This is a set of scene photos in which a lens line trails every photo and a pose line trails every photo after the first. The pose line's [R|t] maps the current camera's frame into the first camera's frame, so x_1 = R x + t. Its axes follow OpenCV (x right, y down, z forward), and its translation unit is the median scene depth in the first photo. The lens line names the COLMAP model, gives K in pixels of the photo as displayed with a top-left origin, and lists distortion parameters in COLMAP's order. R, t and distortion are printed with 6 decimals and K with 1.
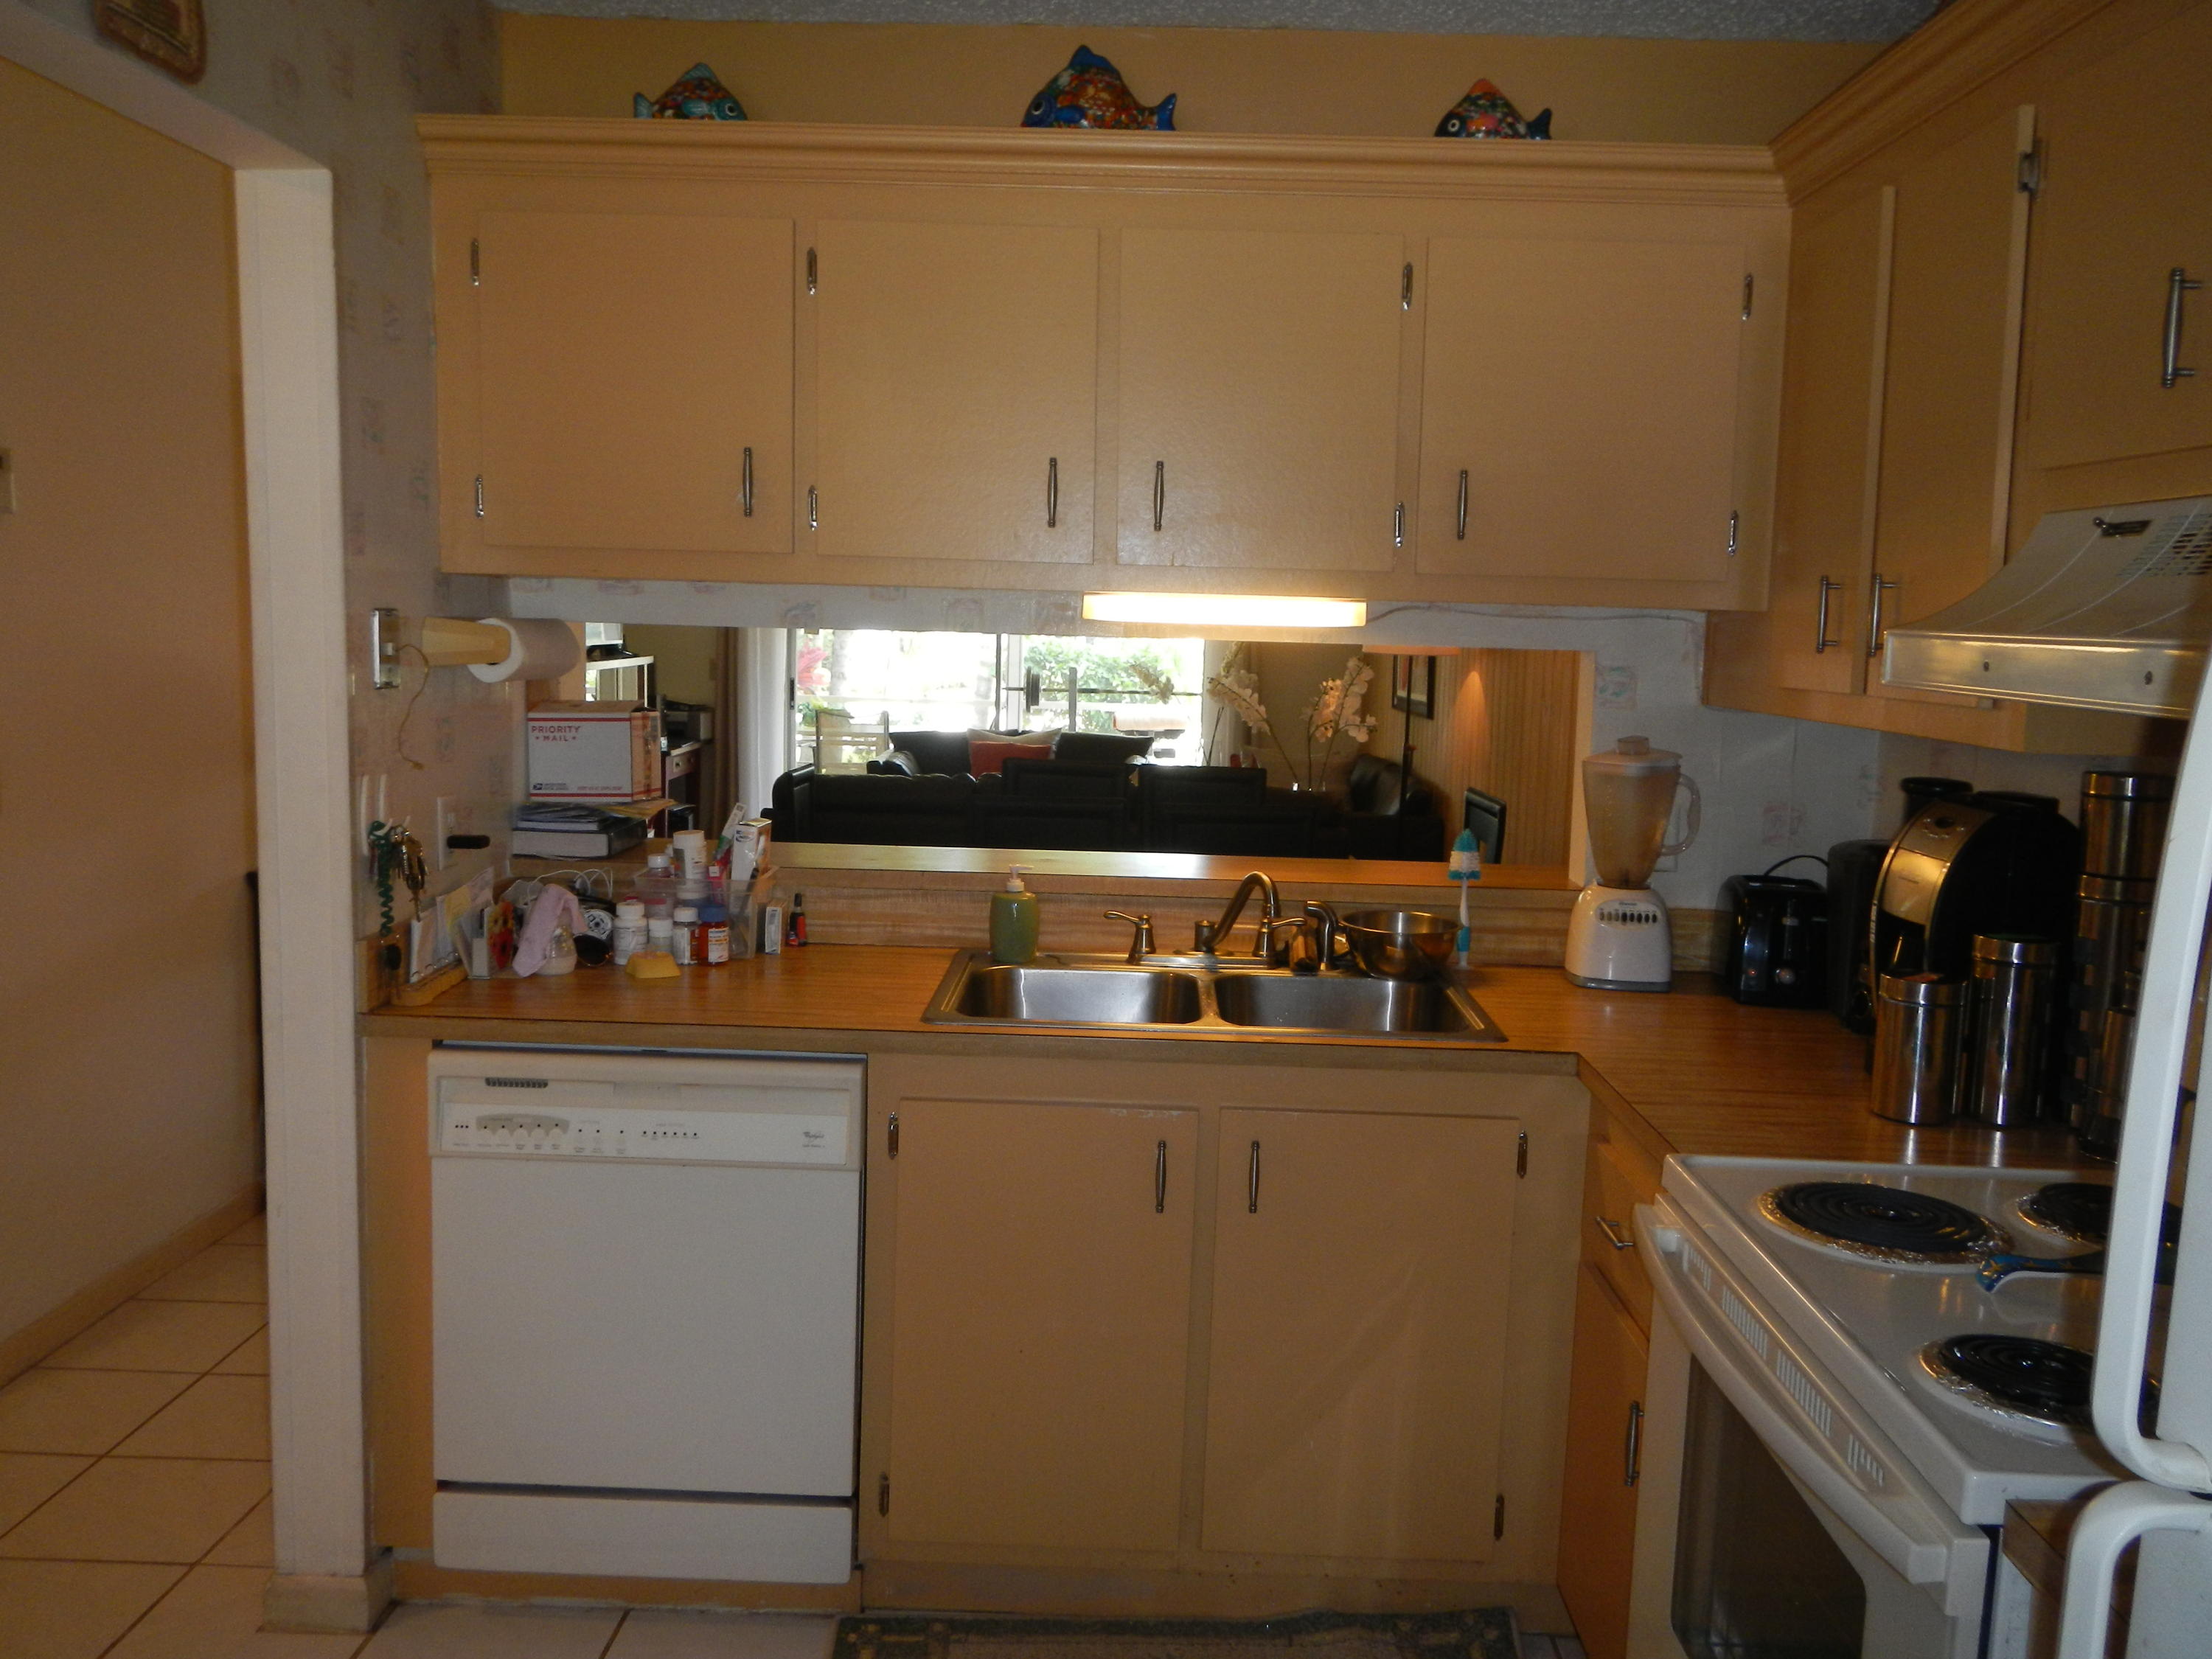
lens RADIAL K [[1827.7, 0, 1108.0], [0, 1827.7, 831.0], [0, 0, 1]] dist [0.008430, -0.024882]
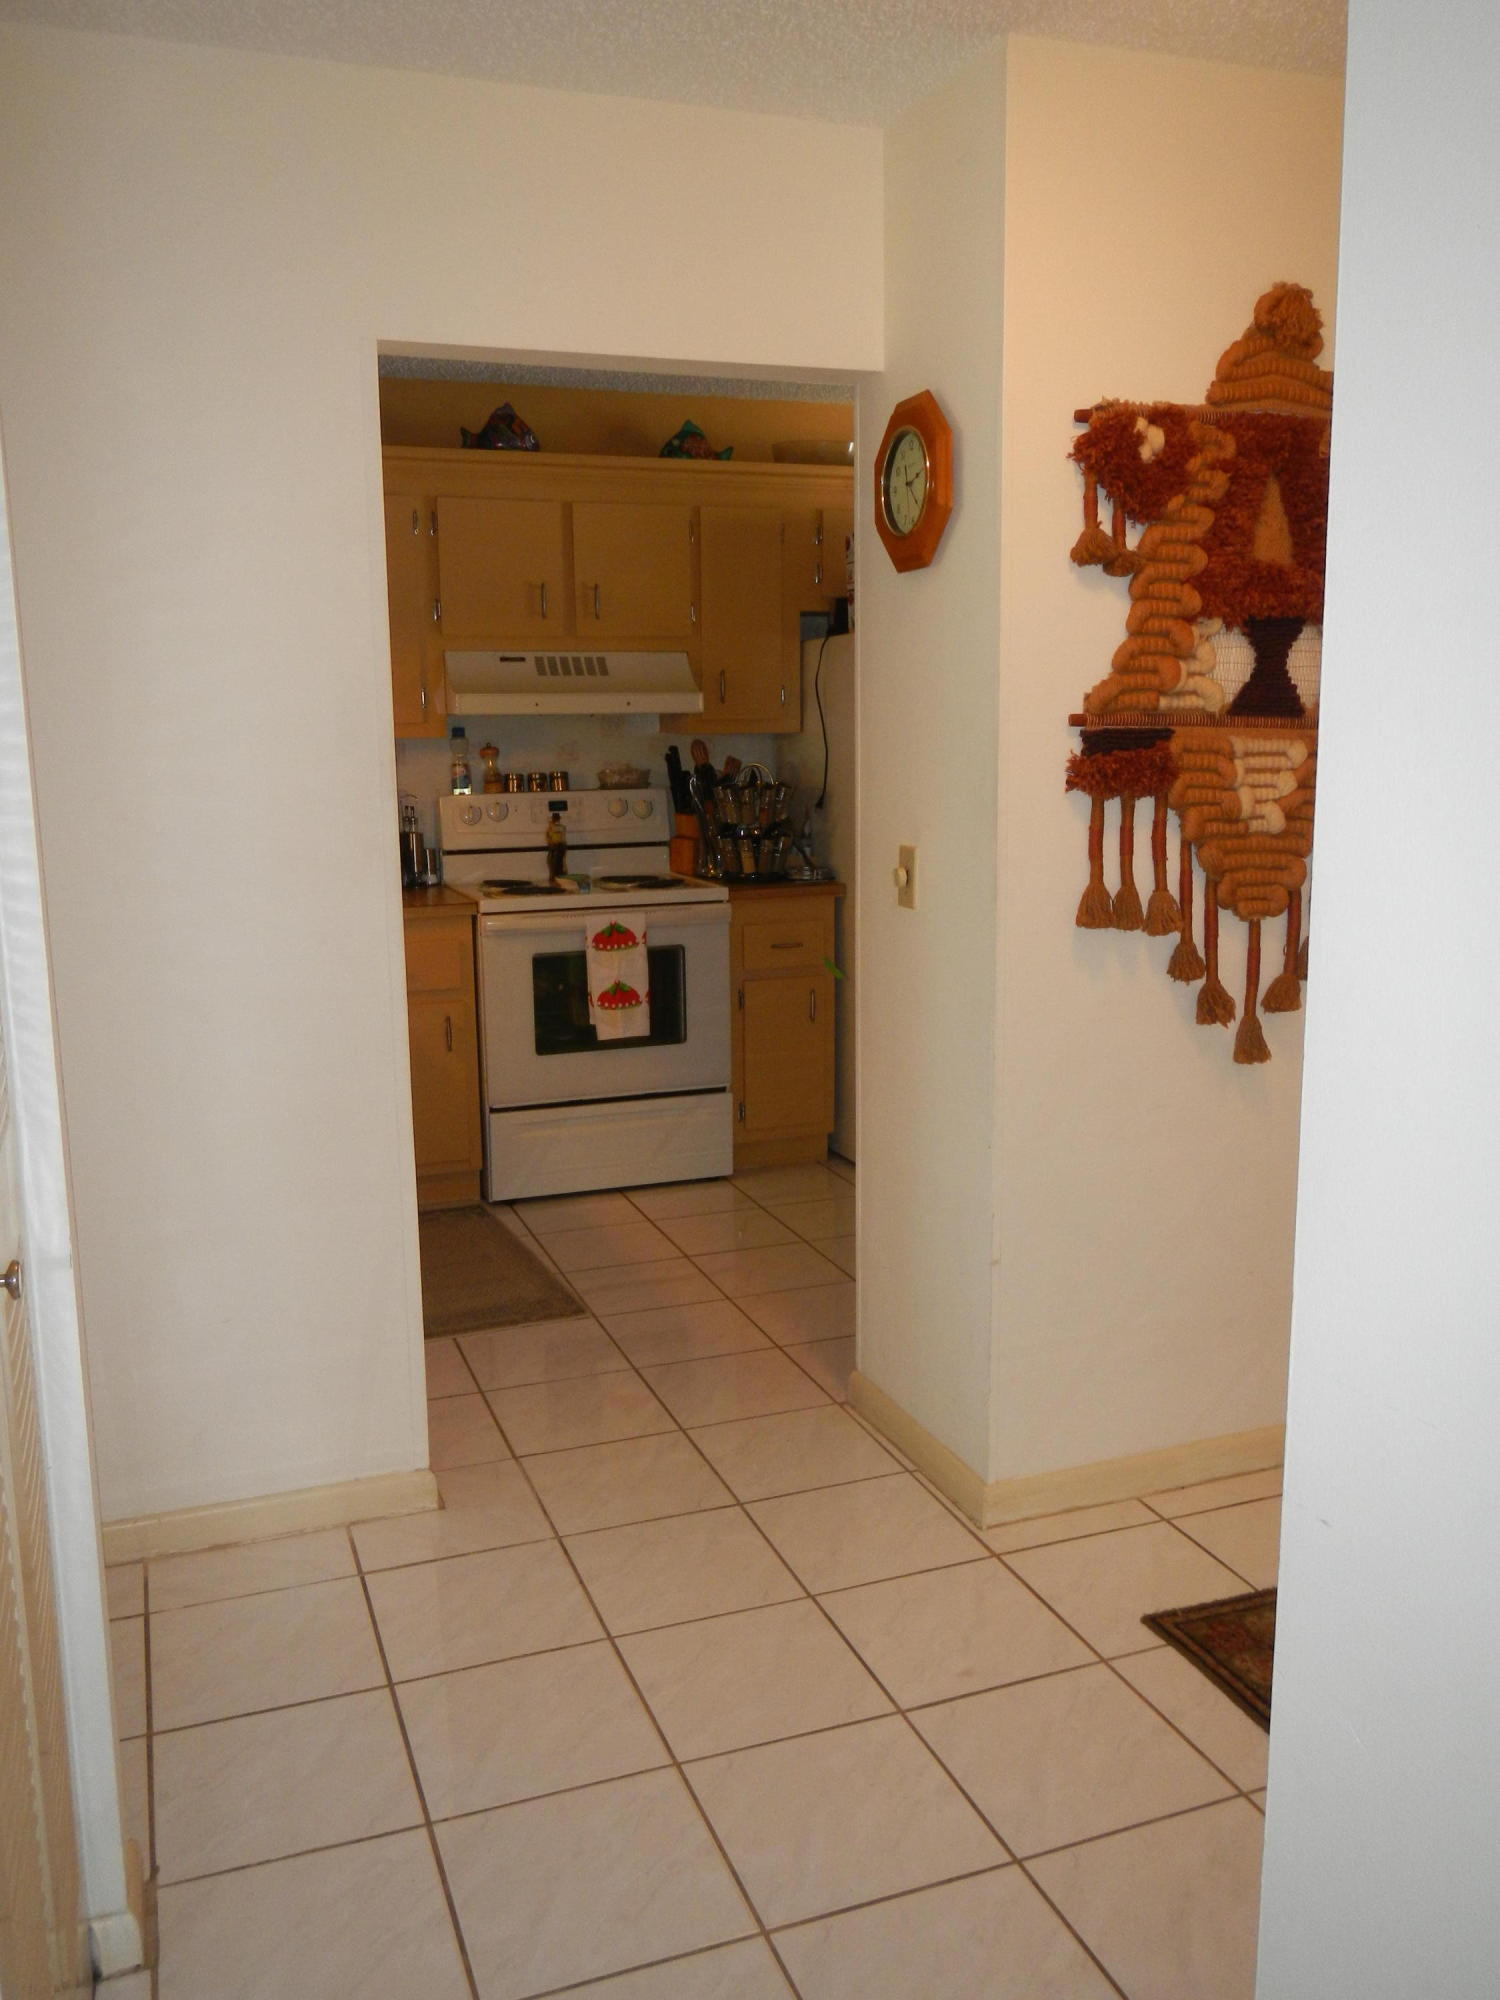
lens RADIAL K [[1652.5, 0, 750.2], [0, 1652.5, 1009.8], [0, 0, 1]] dist [0.008430, -0.024882]
pose [[-0.360856, -0.193280, 0.912374, -1.460306], [0.115604, 0.961474, 0.249404, -0.155487], [-0.925429, 0.195473, -0.324610, 1.044156]]
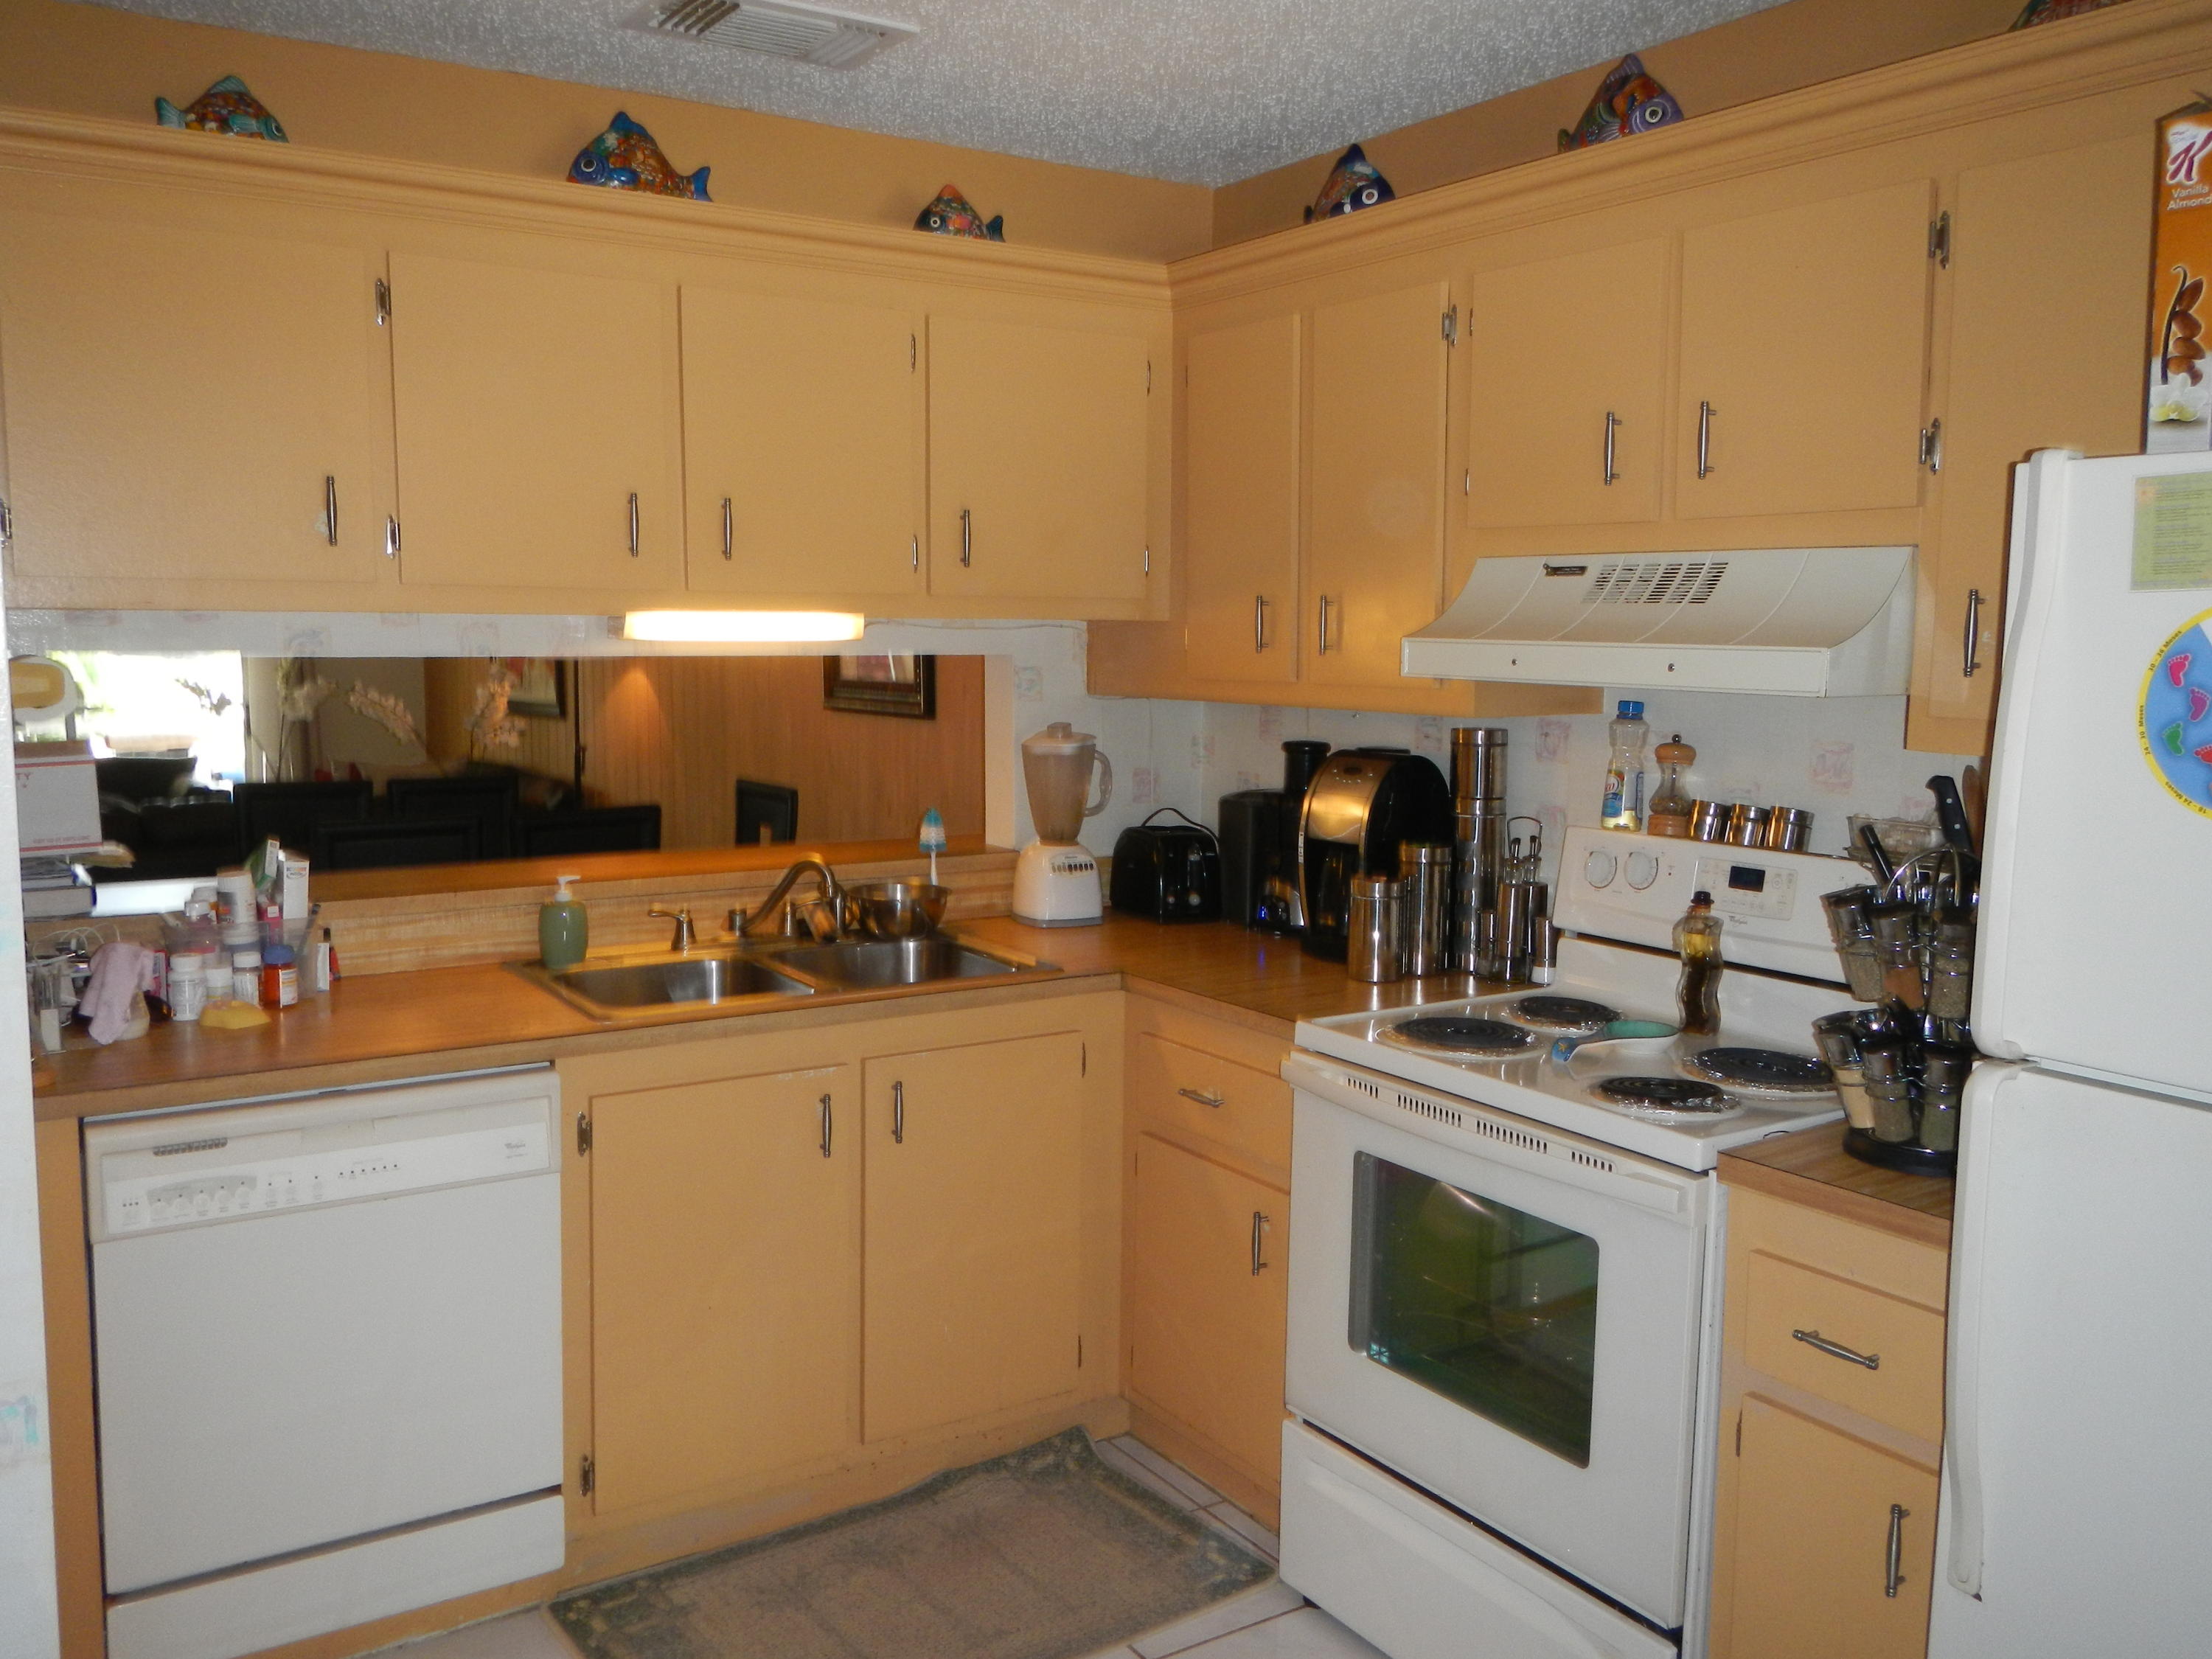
lens RADIAL K [[1827.7, 0, 1105.5], [0, 1827.7, 833.5], [0, 0, 1]] dist [0.008430, -0.024882]
pose [[0.825435, -0.085621, 0.557965, -0.416799], [0.082211, 0.996125, 0.031237, -0.013792], [-0.558478, 0.020086, 0.829276, -0.048956]]
